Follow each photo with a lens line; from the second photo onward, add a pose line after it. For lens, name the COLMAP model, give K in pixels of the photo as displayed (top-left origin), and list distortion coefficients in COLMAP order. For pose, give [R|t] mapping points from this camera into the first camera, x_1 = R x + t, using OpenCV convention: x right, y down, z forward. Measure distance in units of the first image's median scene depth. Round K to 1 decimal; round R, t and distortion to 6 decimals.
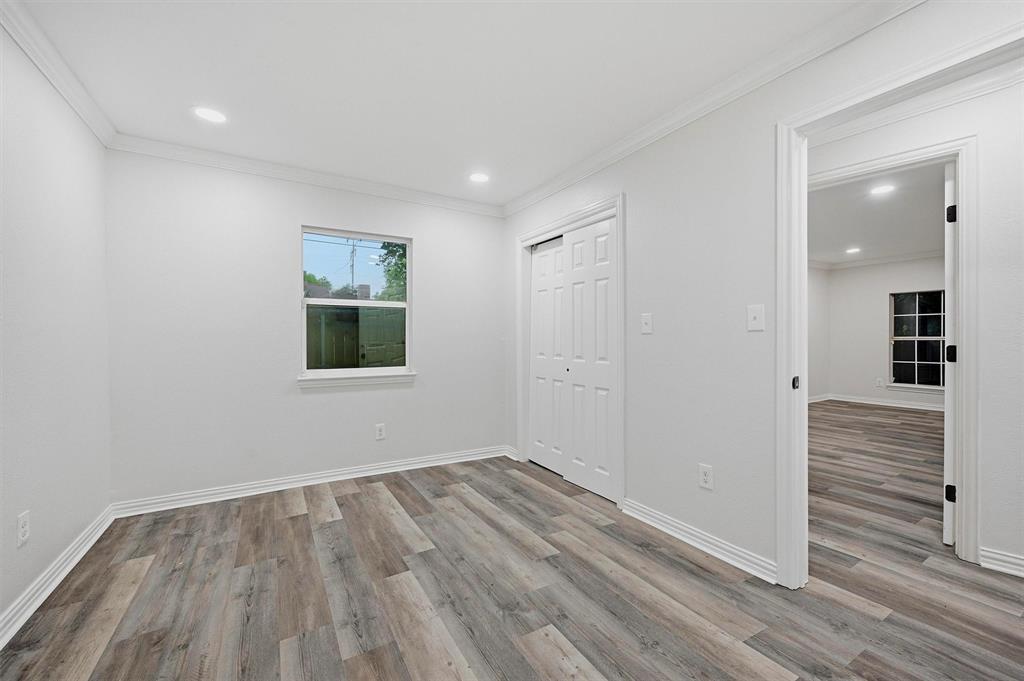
lens RADIAL K [[411.3, 0, 514.1], [0, 411.3, 336.1], [0, 0, 1]] dist [0.000081, 0.001026]
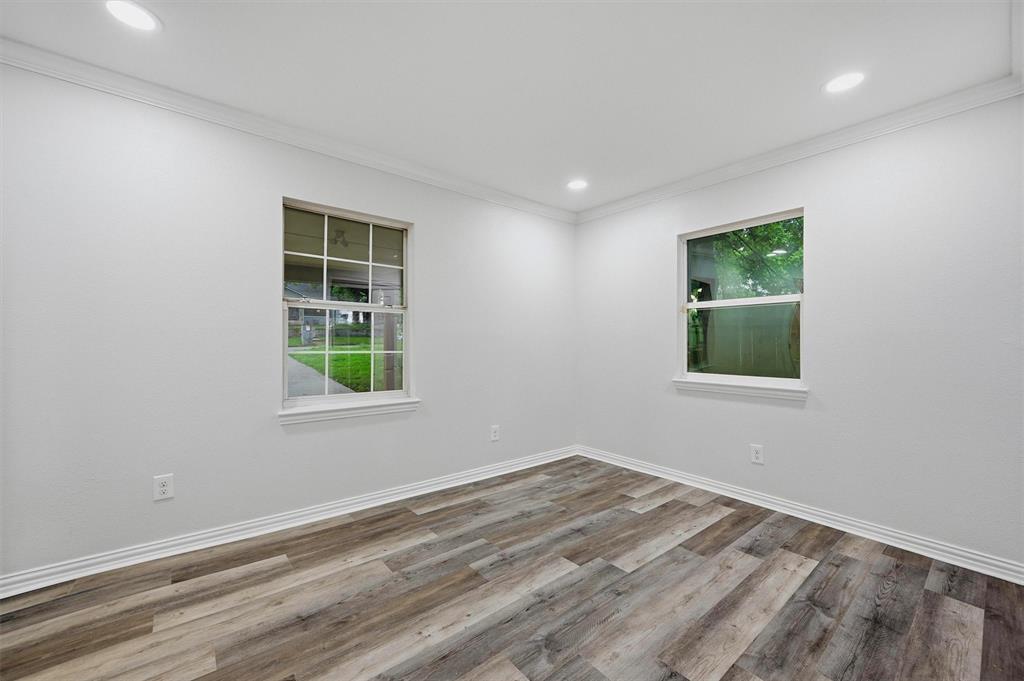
lens RADIAL K [[411.3, 0, 517.4], [0, 411.3, 337.1], [0, 0, 1]] dist [0.000081, 0.001026]
pose [[0.138541, -0.011820, -0.990286, 0.582382], [0.004750, 0.999925, -0.011270, 0.003388], [0.990345, -0.003143, 0.138587, 0.542079]]
